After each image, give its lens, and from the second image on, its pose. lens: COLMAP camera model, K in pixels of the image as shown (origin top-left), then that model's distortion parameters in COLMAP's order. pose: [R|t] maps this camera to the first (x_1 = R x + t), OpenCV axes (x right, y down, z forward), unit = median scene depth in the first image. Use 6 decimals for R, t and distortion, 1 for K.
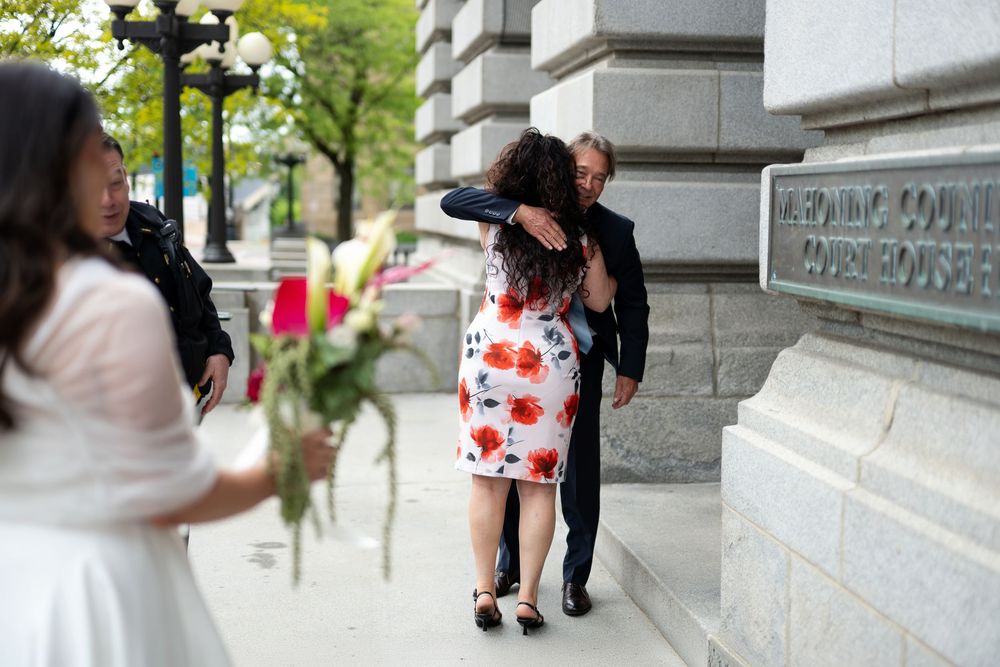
lens RADIAL K [[1379.9, 0, 487.3], [0, 1379.9, 326.6], [0, 0, 1]] dist [-0.004468, 0.038030]
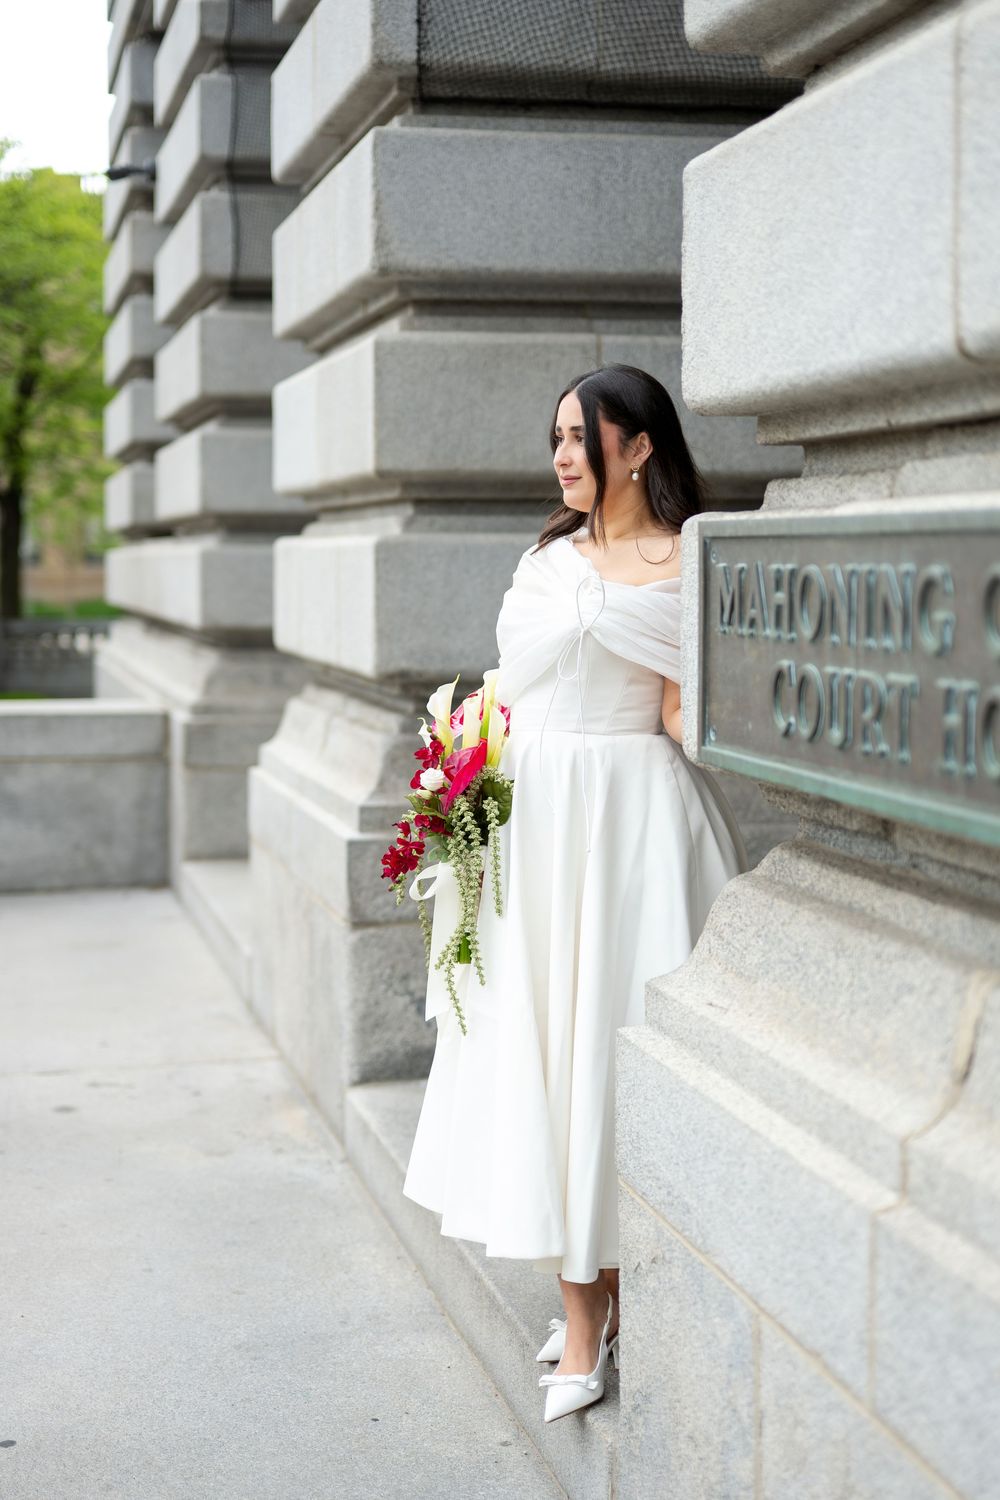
lens RADIAL K [[2108.8, 0, 321.4], [0, 2108.8, 656.8], [0, 0, 1]] dist [0.005012, 0.000518]
pose [[0.999435, -0.014641, 0.030249, 0.045620], [0.015723, 0.999234, -0.035842, -0.042355], [-0.029701, 0.036297, 0.998900, 0.249261]]
